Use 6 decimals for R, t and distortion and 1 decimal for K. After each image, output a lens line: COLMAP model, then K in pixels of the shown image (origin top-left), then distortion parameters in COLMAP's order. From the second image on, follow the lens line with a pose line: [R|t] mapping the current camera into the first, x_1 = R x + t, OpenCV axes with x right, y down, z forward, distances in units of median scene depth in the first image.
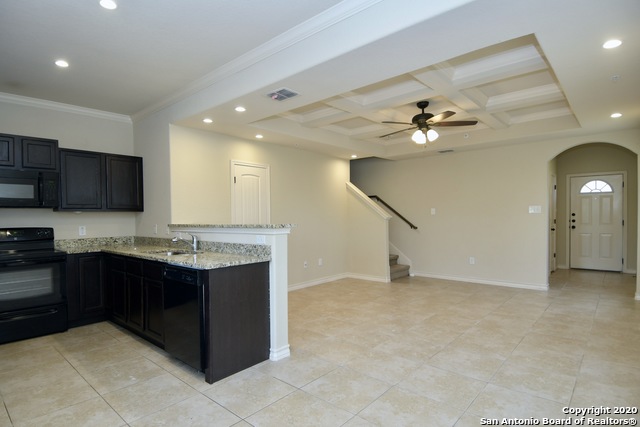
lens RADIAL K [[339.7, 0, 308.2], [0, 339.7, 220.5], [0, 0, 1]] dist [0.036610, -0.044523]
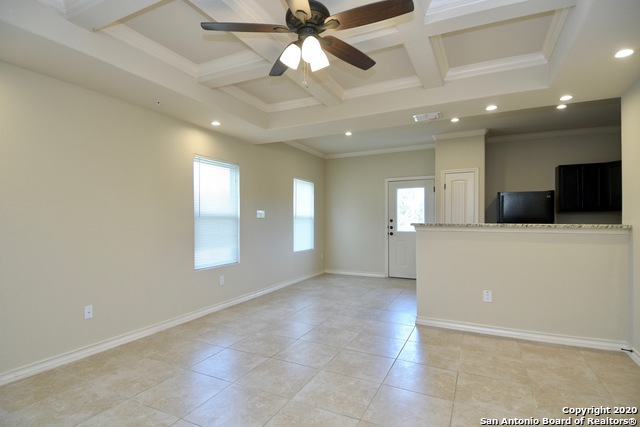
lens RADIAL K [[329.6, 0, 307.5], [0, 329.6, 221.2], [0, 0, 1]] dist [0.048137, -0.049359]
pose [[-0.965087, 0.016911, -0.261383, 0.451806], [0.011338, 0.999675, 0.022813, -0.021126], [0.261684, 0.019053, -0.964965, 1.421507]]
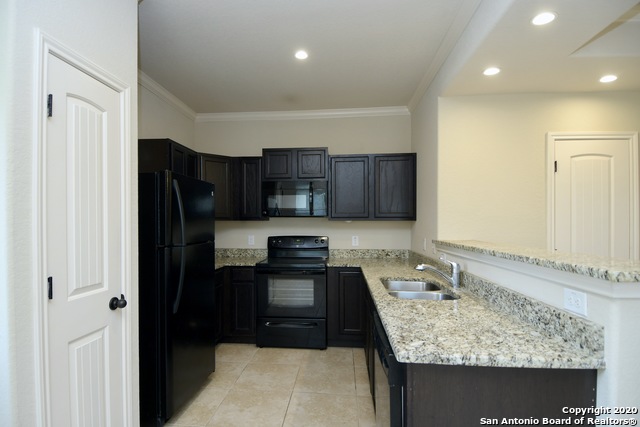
lens RADIAL K [[329.6, 0, 307.5], [0, 329.6, 221.2], [0, 0, 1]] dist [0.048137, -0.049359]
pose [[0.594227, 0.009477, -0.804241, -0.010961], [-0.017831, 0.999840, -0.001393, -0.020156], [0.804100, 0.015168, 0.594301, 0.352993]]
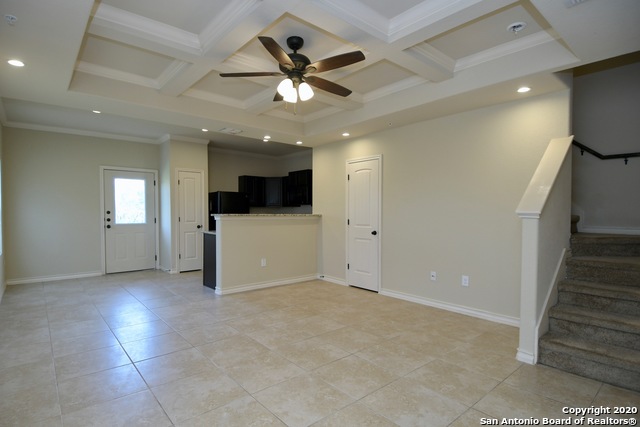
lens RADIAL K [[329.6, 0, 307.5], [0, 329.6, 221.2], [0, 0, 1]] dist [0.048137, -0.049359]
pose [[-0.137212, 0.040854, -0.989699, 0.962383], [-0.012934, 0.998990, 0.043030, -0.019294], [0.990457, 0.018705, -0.136545, 1.089607]]
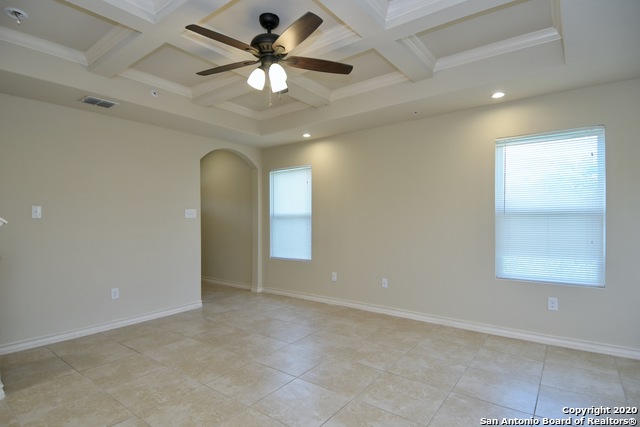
lens RADIAL K [[329.6, 0, 307.5], [0, 329.6, 221.2], [0, 0, 1]] dist [0.048137, -0.049359]
pose [[-0.076611, 0.007990, 0.997029, -0.213535], [0.020469, 0.999770, -0.006439, -0.003743], [-0.996851, 0.019915, -0.076757, 0.960105]]
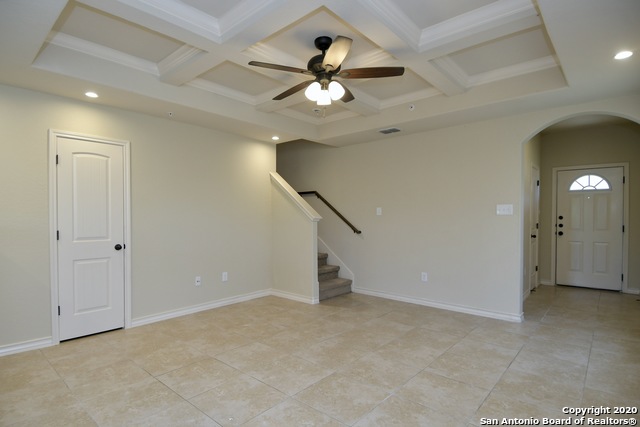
lens RADIAL K [[333.3, 0, 309.4], [0, 333.3, 220.3], [0, 0, 1]] dist [0.043294, -0.047131]
pose [[0.999899, 0.011657, 0.008085, 0.297931], [-0.011636, 0.999929, -0.002542, -0.003861], [-0.008114, 0.002448, 0.999964, 0.356598]]
